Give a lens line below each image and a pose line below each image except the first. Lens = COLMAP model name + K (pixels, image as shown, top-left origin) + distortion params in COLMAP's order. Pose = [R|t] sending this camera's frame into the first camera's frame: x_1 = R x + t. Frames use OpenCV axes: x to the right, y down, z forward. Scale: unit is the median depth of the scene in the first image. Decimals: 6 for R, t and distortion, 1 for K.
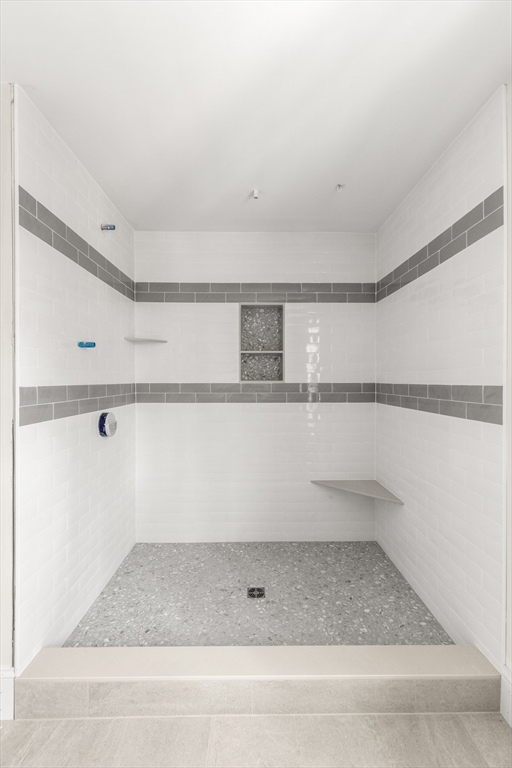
lens RADIAL K [[351.8, 0, 255.6], [0, 351.8, 381.0], [0, 0, 1]] dist [0.001178, 0.000050]
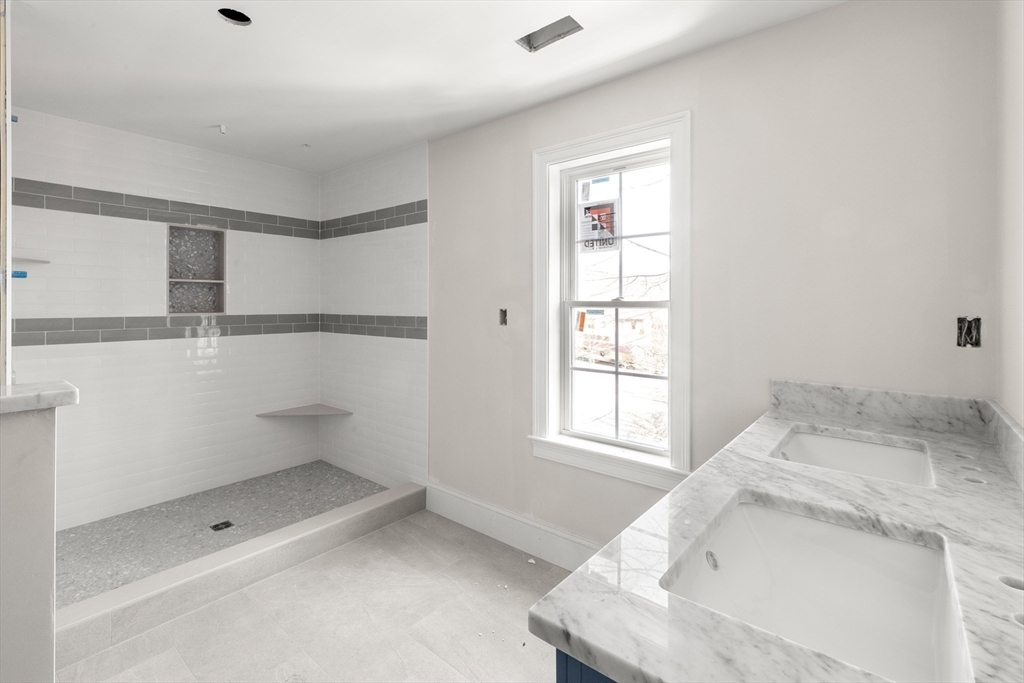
lens RADIAL K [[465.9, 0, 512.0], [0, 465.9, 303.0], [0, 0, 1]] dist [0.000276, 0.000028]
pose [[0.645372, 0.002769, 0.763864, -0.375535], [0.001379, 0.999988, -0.004791, -0.019901], [-0.763867, 0.004145, 0.645360, -0.382439]]
